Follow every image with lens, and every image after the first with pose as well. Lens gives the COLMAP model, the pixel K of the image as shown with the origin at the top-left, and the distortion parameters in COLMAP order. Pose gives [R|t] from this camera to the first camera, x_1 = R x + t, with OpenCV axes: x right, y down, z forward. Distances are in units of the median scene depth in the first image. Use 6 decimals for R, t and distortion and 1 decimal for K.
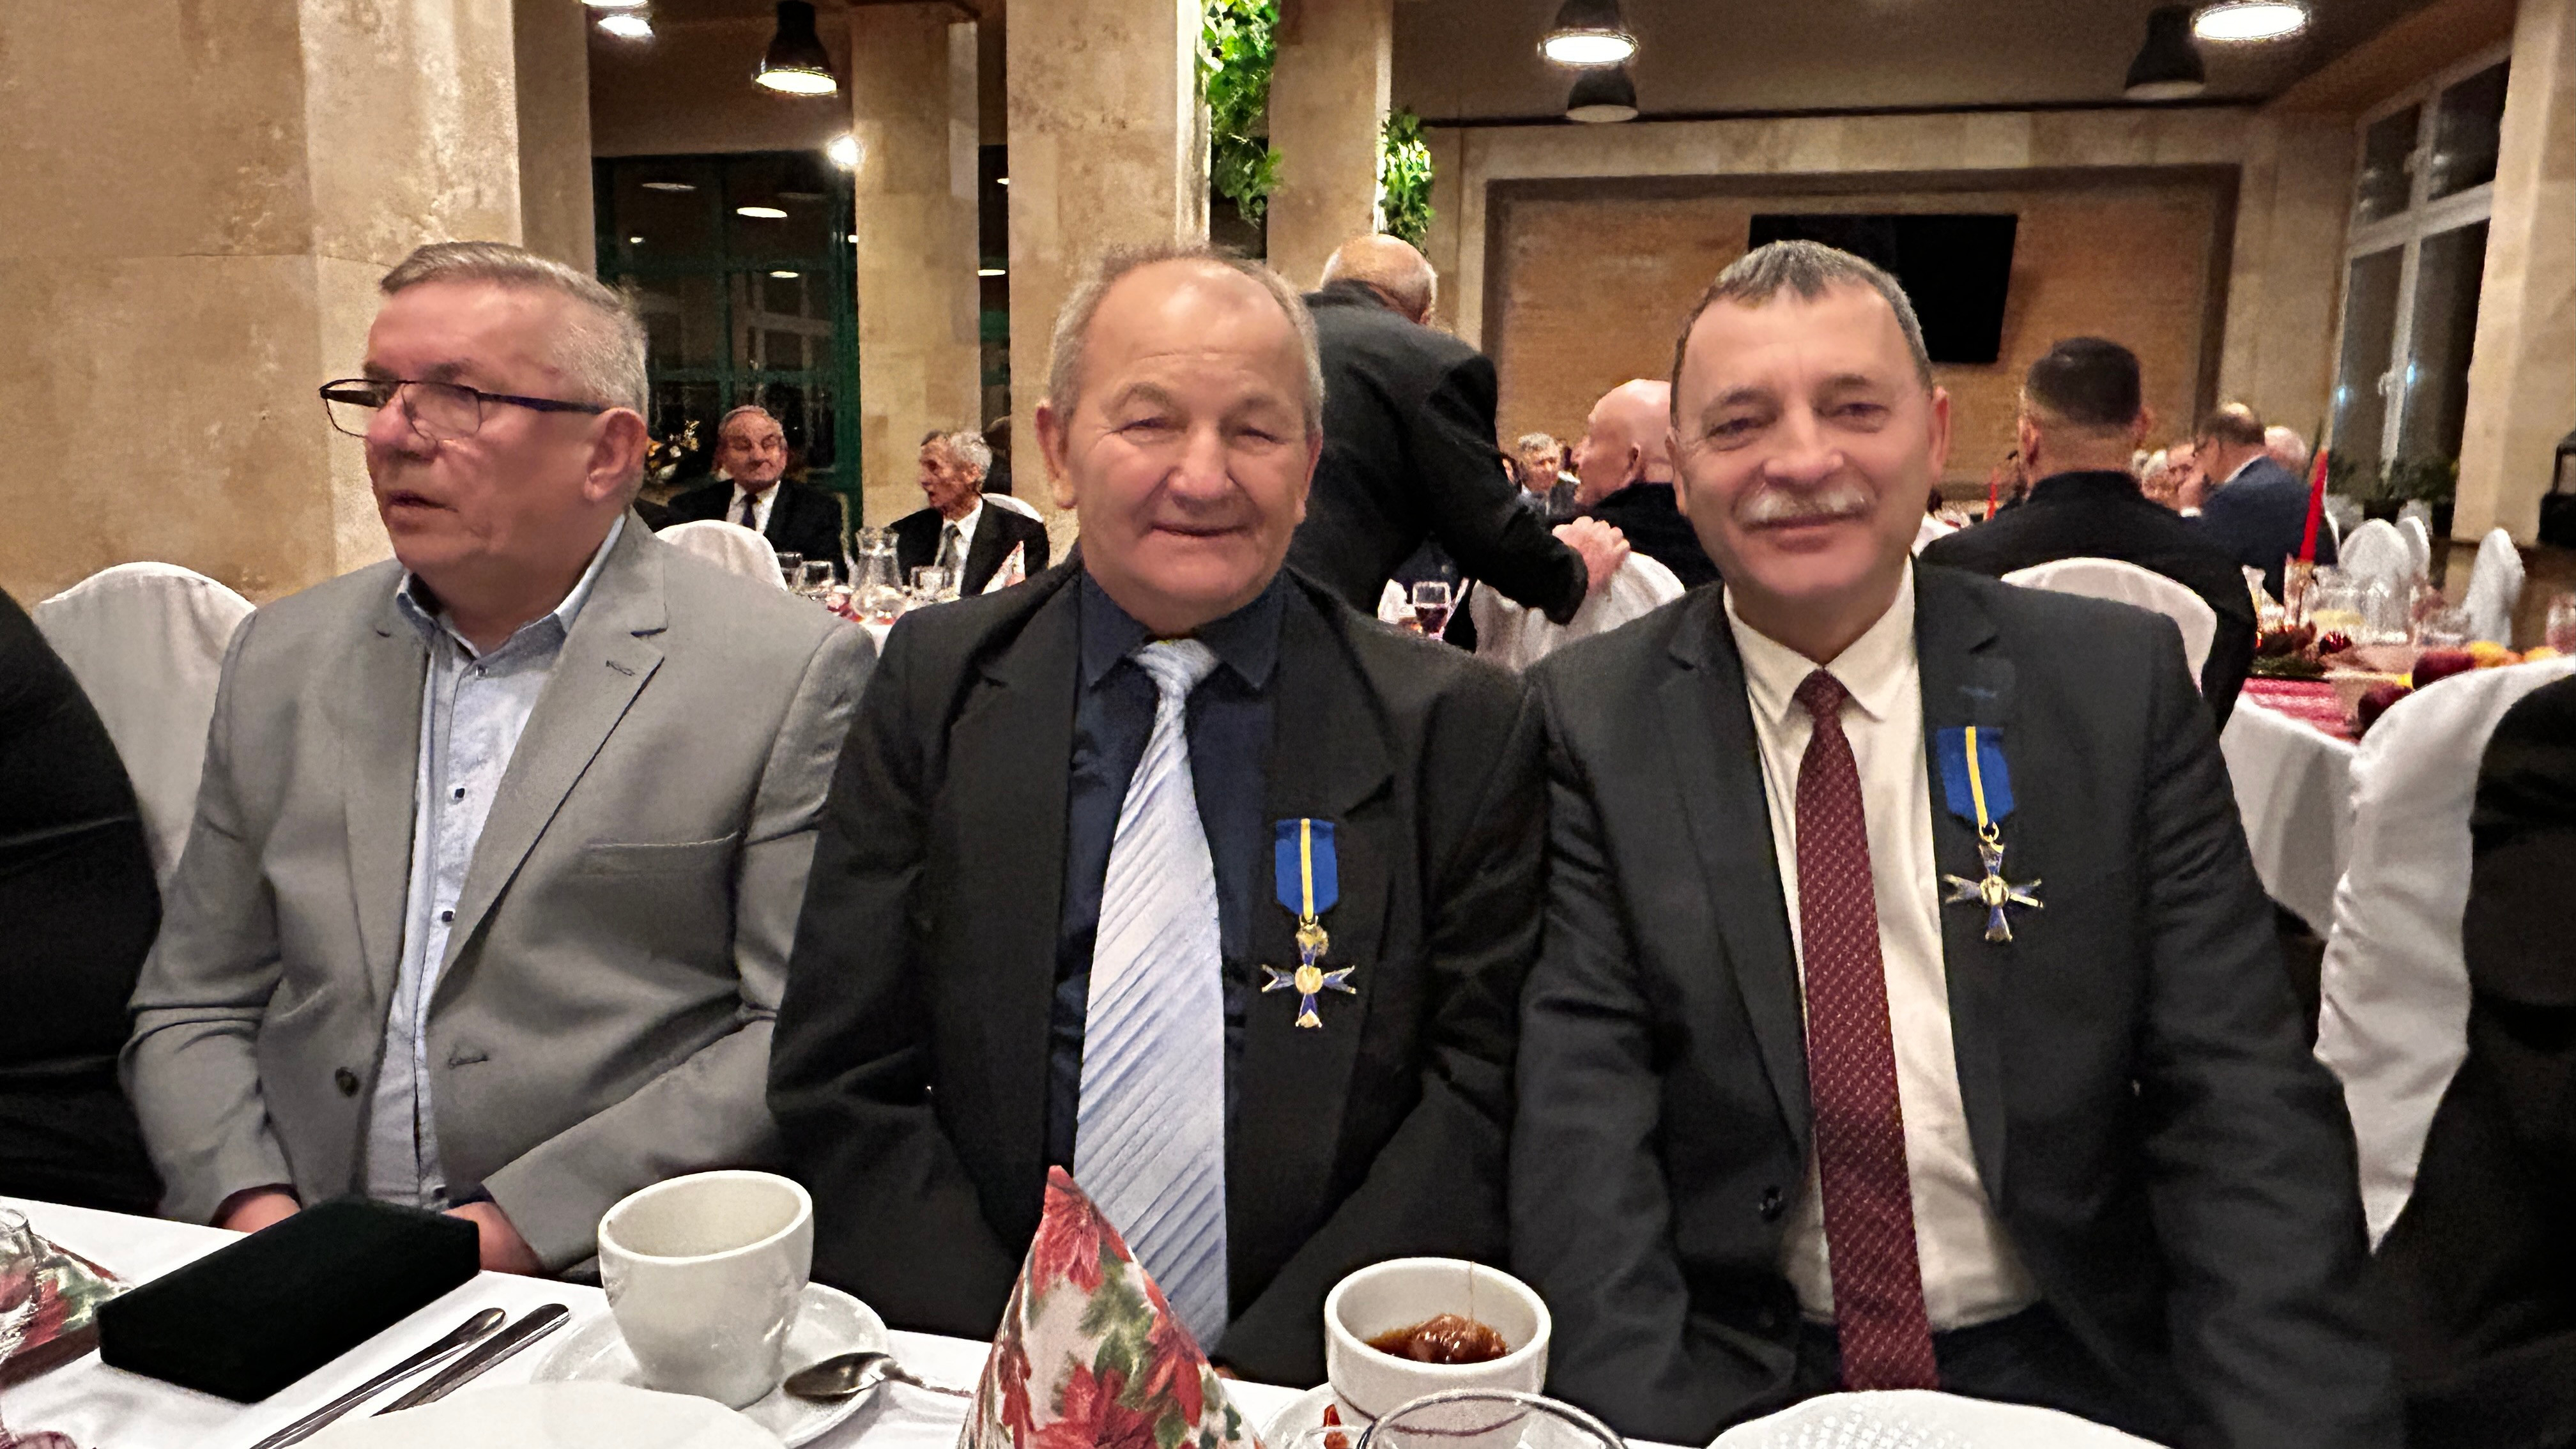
lens RADIAL K [[1665.2, 0, 1288.0], [0, 1665.2, 724.5], [0, 0, 1]] dist [0.000235, -0.003004]
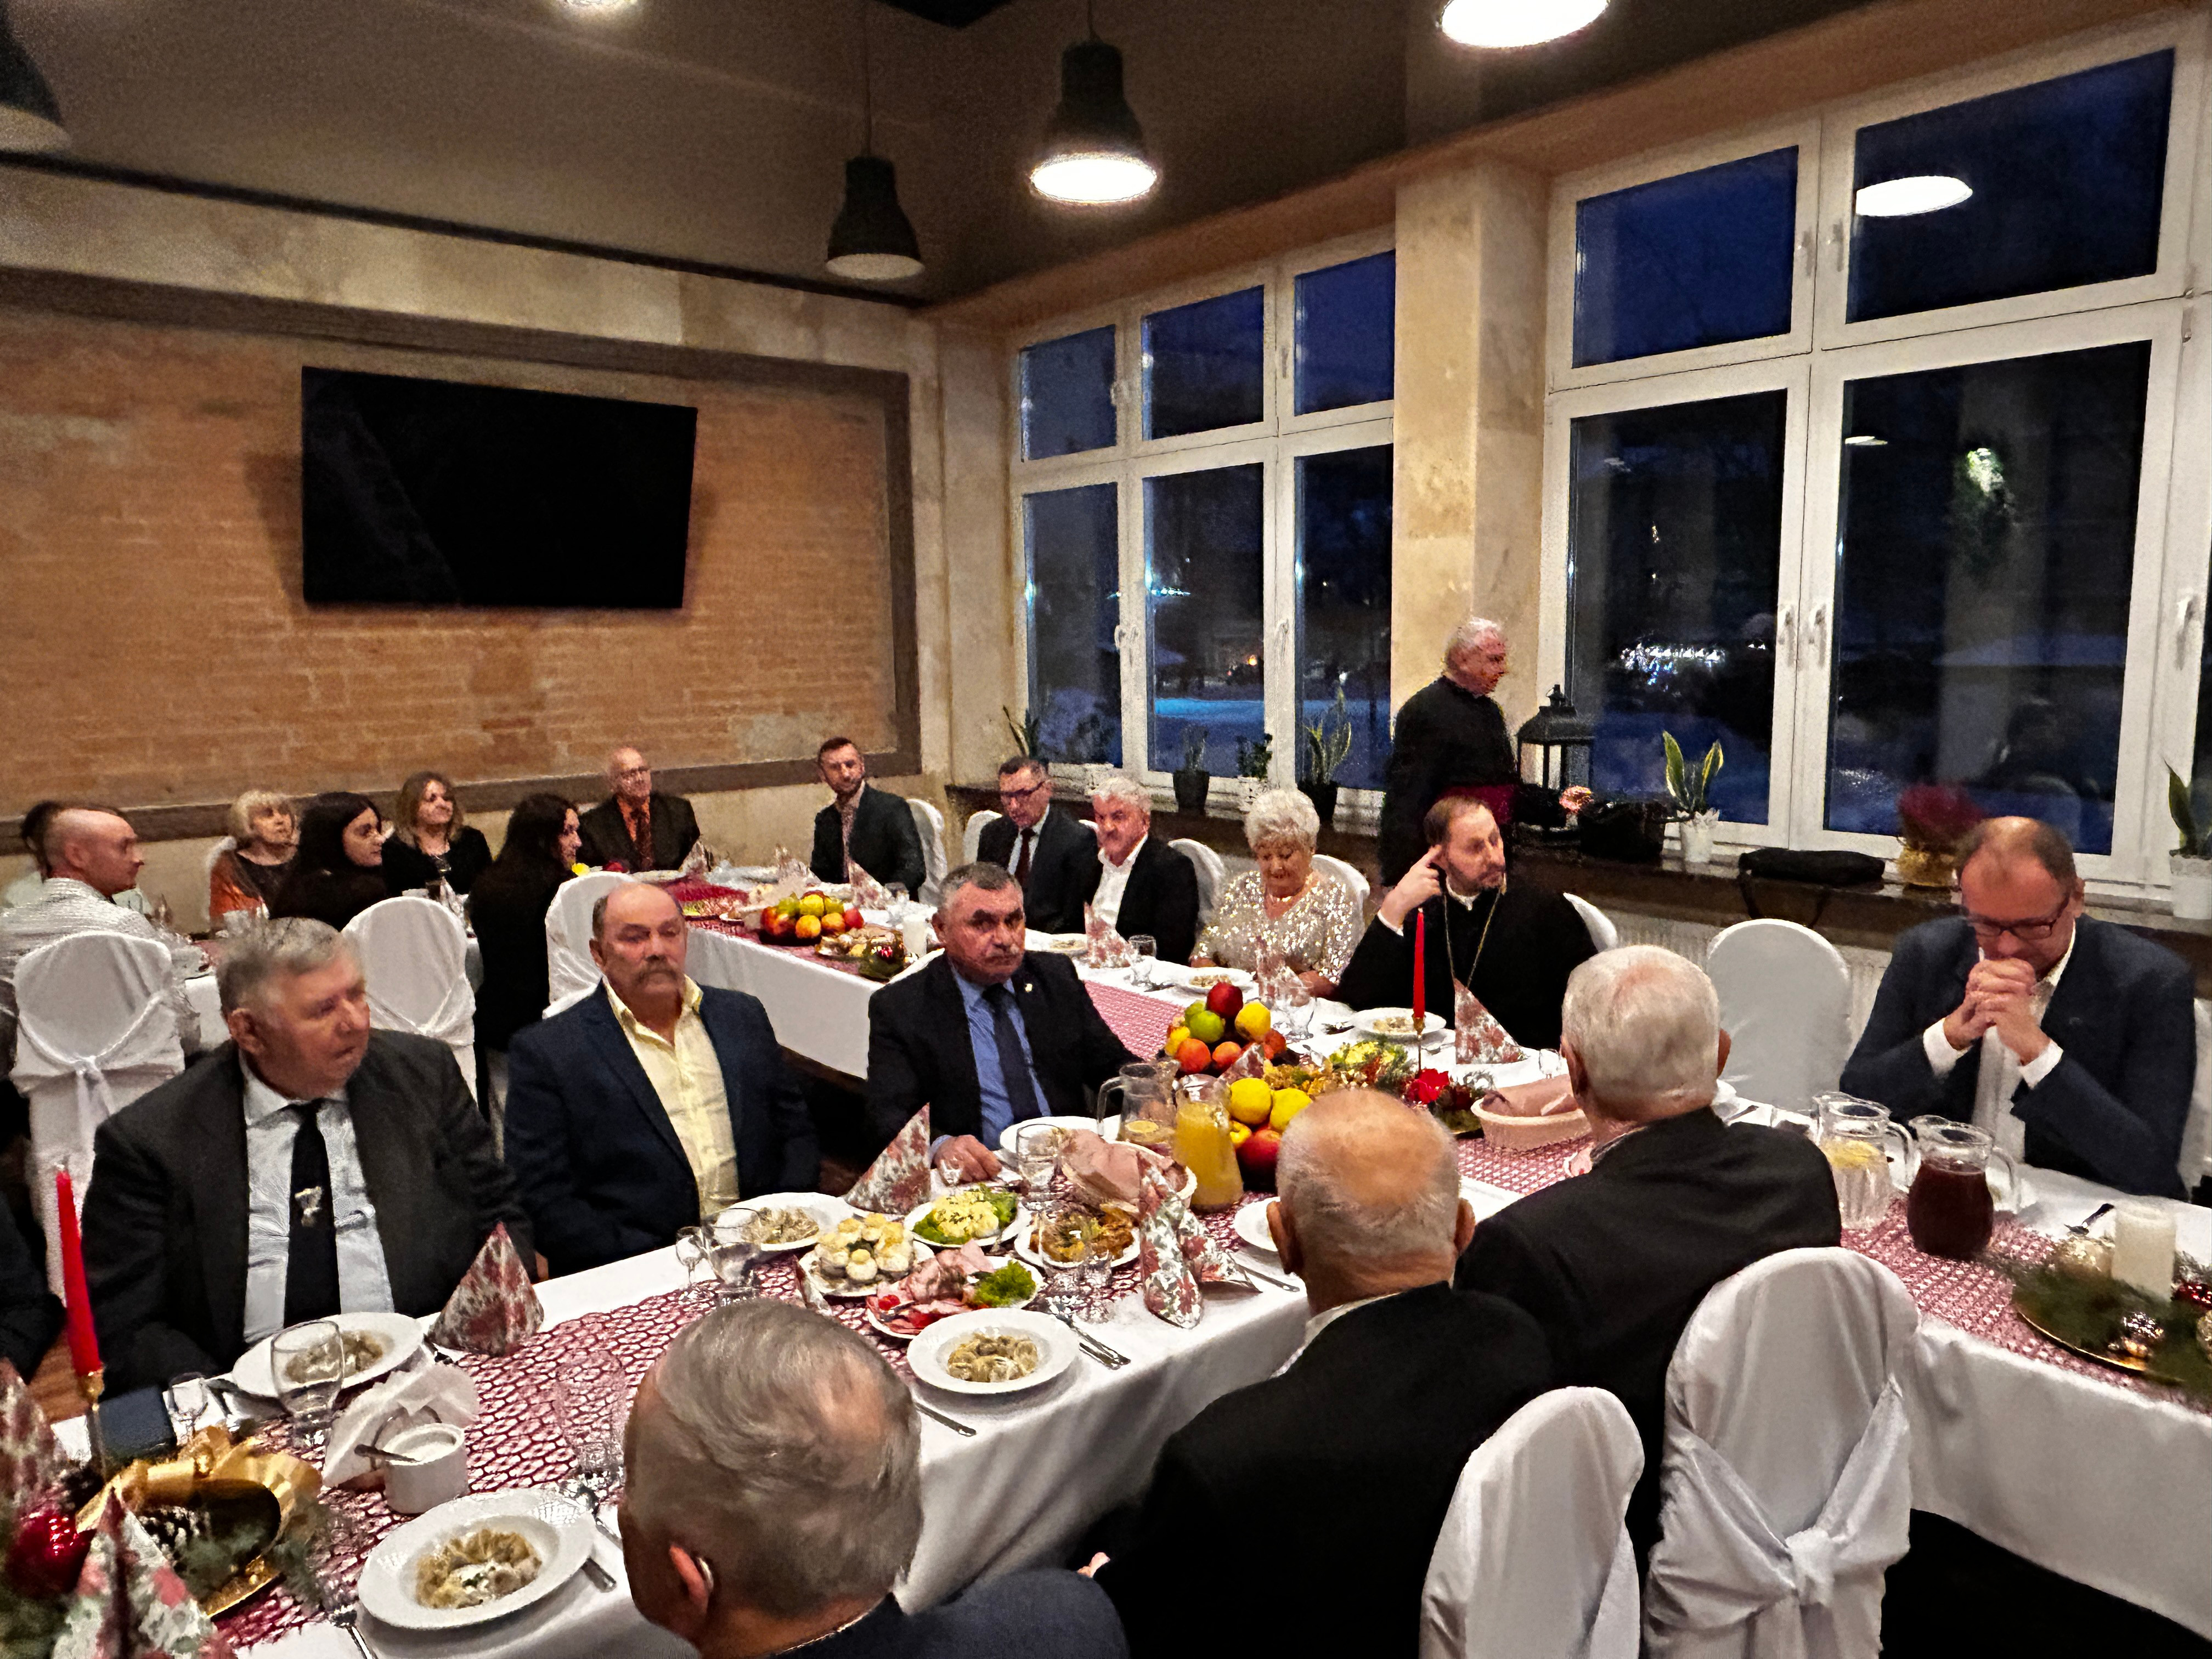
lens RADIAL K [[1442.5, 0, 1106.0], [0, 1442.5, 829.5], [0, 0, 1]] dist [0.000841, -0.002264]
pose [[0.587609, -0.135736, 0.797678, 0.013066], [0.156690, 0.986257, 0.052399, -0.125737], [-0.793828, 0.094198, 0.600802, 0.482684]]
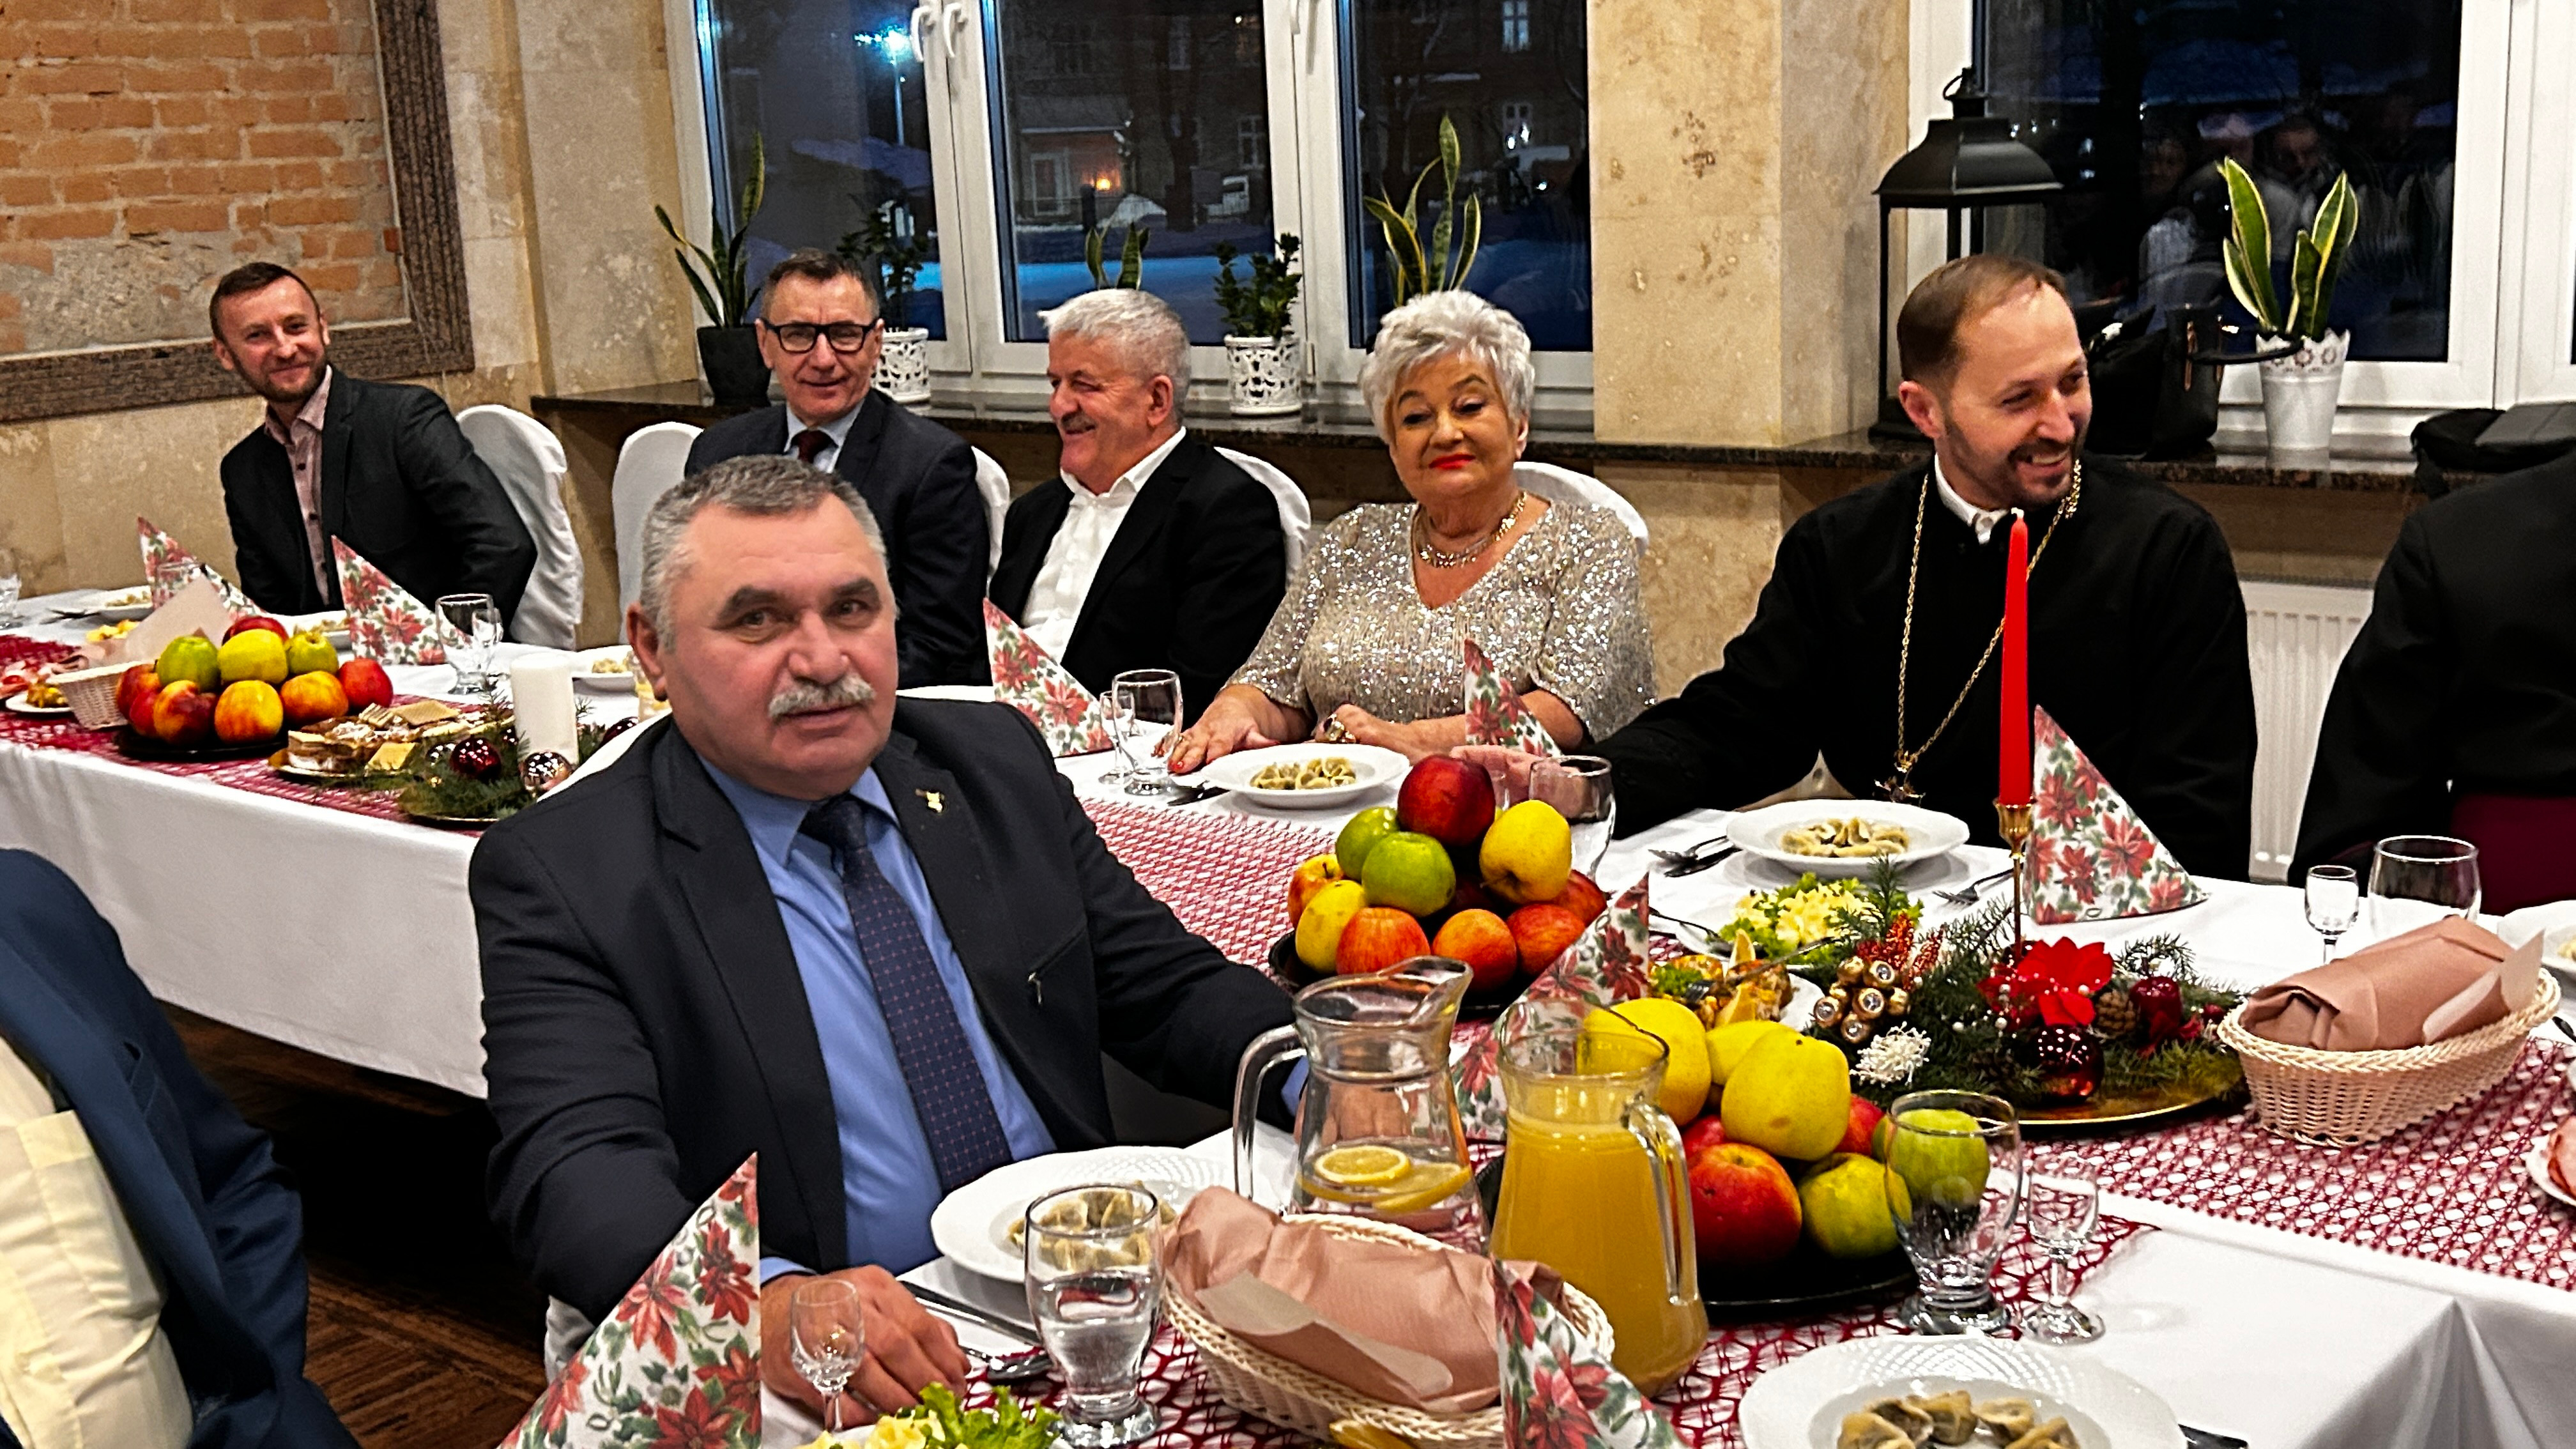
lens RADIAL K [[2835.7, 0, 1278.1], [0, 2835.7, 734.5], [0, 0, 1]] dist [0.058123, -0.144373]
pose [[0.445228, -0.224939, 0.866703, 0.064406], [0.196739, 0.968854, 0.150385, -0.112388], [-0.873536, 0.103559, 0.475616, 0.550979]]
